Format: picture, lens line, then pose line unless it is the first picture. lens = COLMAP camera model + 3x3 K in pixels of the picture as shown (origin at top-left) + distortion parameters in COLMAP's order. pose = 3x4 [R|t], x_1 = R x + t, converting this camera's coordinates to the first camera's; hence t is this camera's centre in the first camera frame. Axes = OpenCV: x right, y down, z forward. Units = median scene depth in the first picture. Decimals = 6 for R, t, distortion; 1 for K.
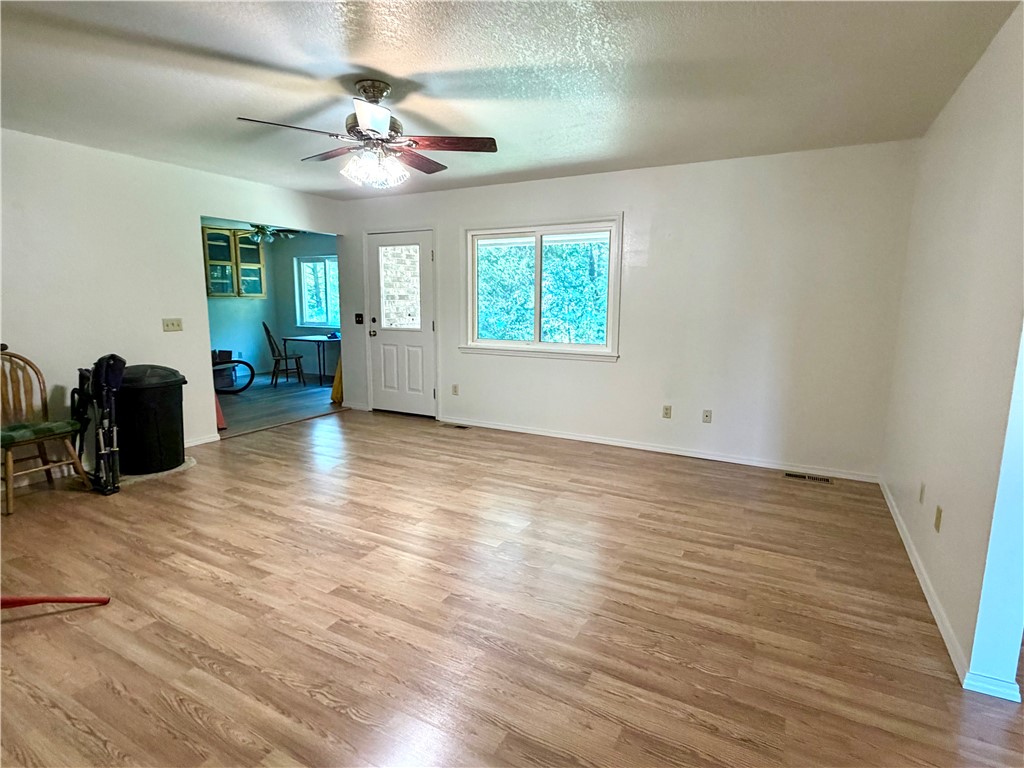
lens RADIAL K [[531.6, 0, 511.8], [0, 531.6, 381.4], [0, 0, 1]] dist [0.004635, 0.000409]
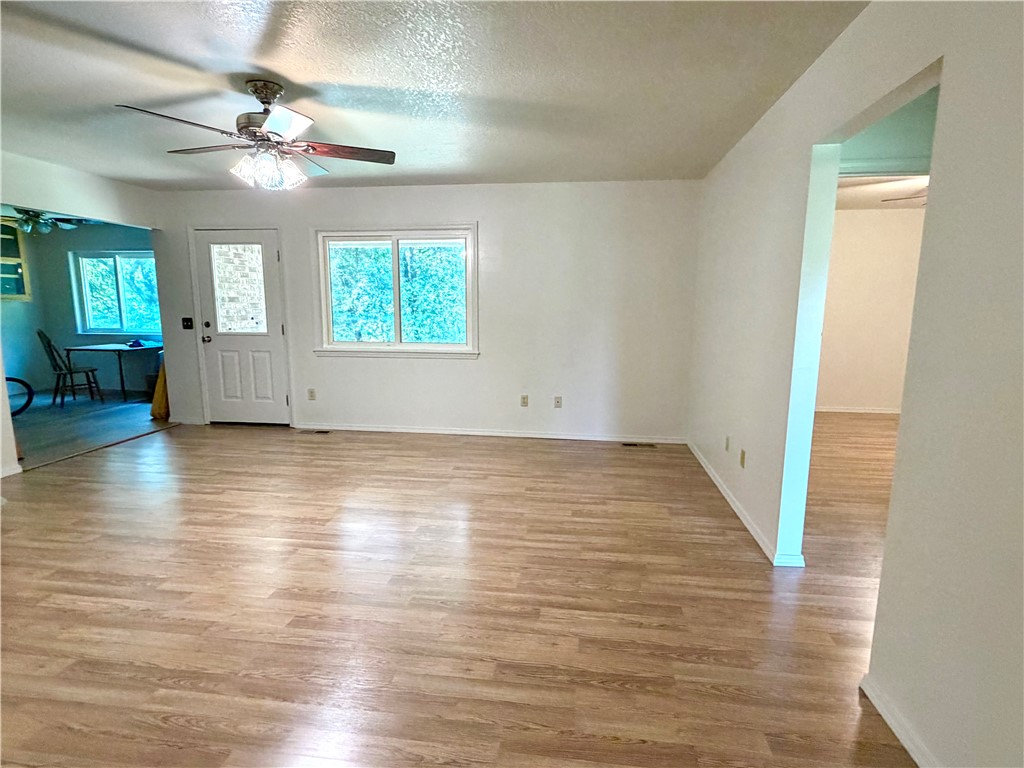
lens RADIAL K [[531.6, 0, 512.0], [0, 531.6, 385.9], [0, 0, 1]] dist [0.004635, 0.000409]
pose [[0.934725, -0.057751, 0.350647, -0.166499], [0.055629, 0.998321, 0.016129, 0.007039], [-0.350990, 0.004431, 0.936369, -0.066296]]
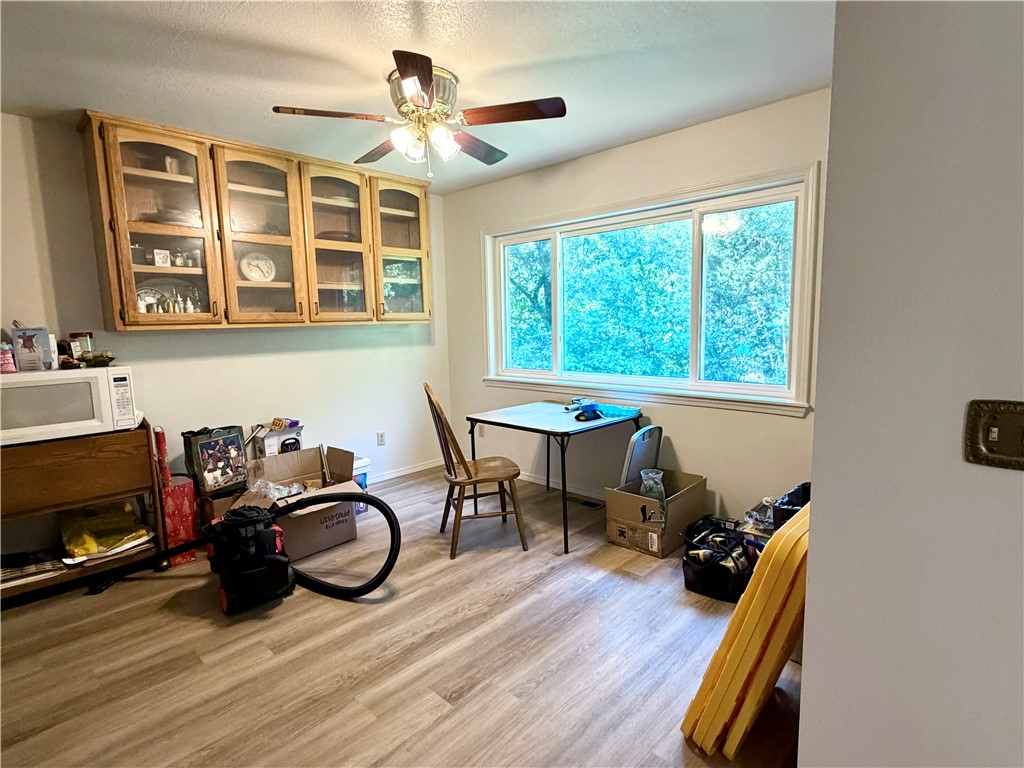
lens RADIAL K [[531.6, 0, 509.9], [0, 531.6, 386.7], [0, 0, 1]] dist [0.004635, 0.000409]
pose [[0.963784, 0.006474, -0.266606, -0.668987], [-0.013738, 0.999583, -0.025390, -0.219269], [0.266330, 0.028133, 0.963471, 1.412770]]
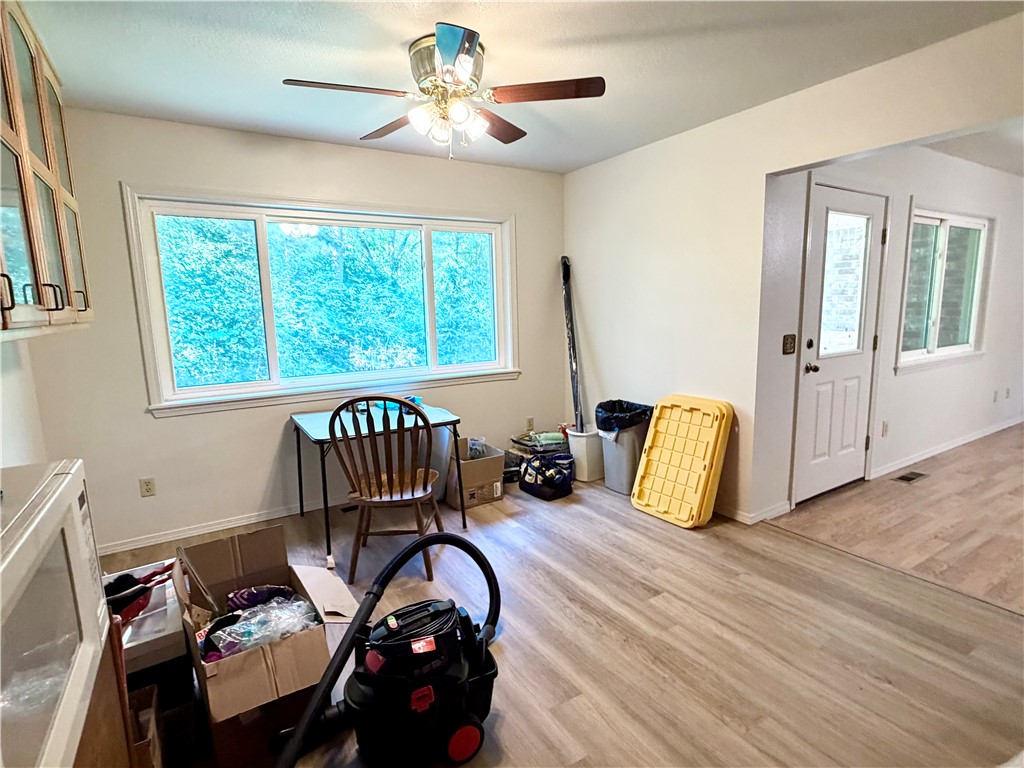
lens RADIAL K [[531.6, 0, 516.8], [0, 531.6, 385.6], [0, 0, 1]] dist [0.004635, 0.000409]
pose [[0.484560, -0.144167, 0.862796, -1.526255], [0.157130, 0.984628, 0.076278, -0.279007], [-0.860530, 0.098610, 0.499764, 1.691803]]
